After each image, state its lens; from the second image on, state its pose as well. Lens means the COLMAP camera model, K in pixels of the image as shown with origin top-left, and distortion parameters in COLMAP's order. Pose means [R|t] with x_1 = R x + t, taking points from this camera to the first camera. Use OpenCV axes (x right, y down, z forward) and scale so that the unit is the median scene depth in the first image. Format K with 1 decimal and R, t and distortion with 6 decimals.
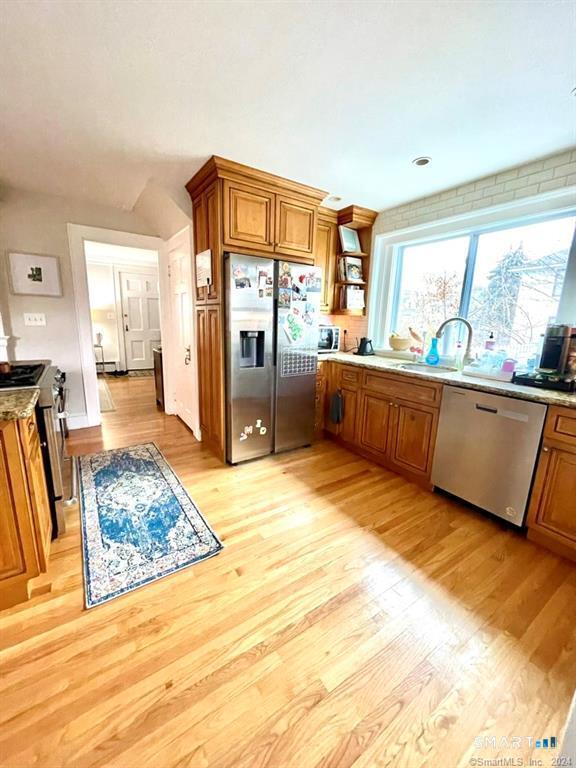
lens RADIAL K [[310.3, 0, 288.4], [0, 310.3, 380.7], [0, 0, 1]] dist [0.000862, 0.000119]
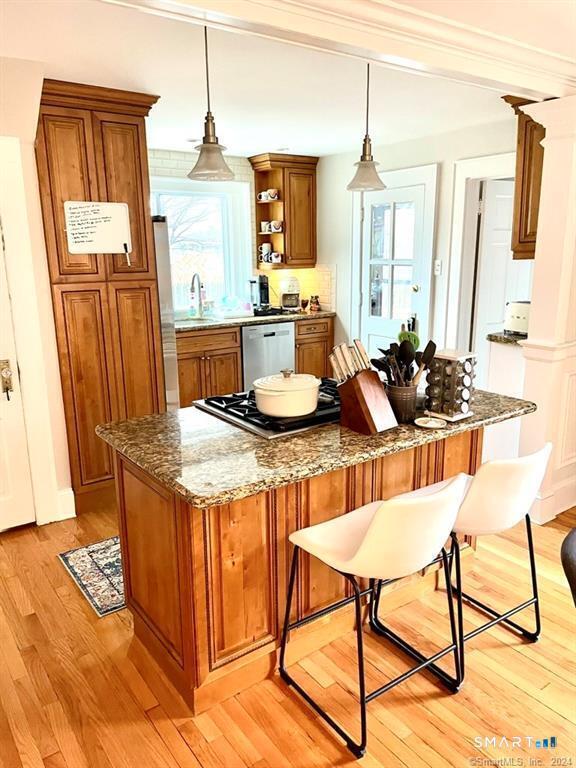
lens RADIAL K [[573.4, 0, 288.0], [0, 573.4, 384.0], [0, 0, 1]] dist [0.135516, -0.146433]
pose [[-0.041100, -0.260666, 0.964554, -1.614817], [0.203423, 0.942967, 0.263500, -0.301913], [-0.978228, 0.207043, 0.014270, 0.687966]]
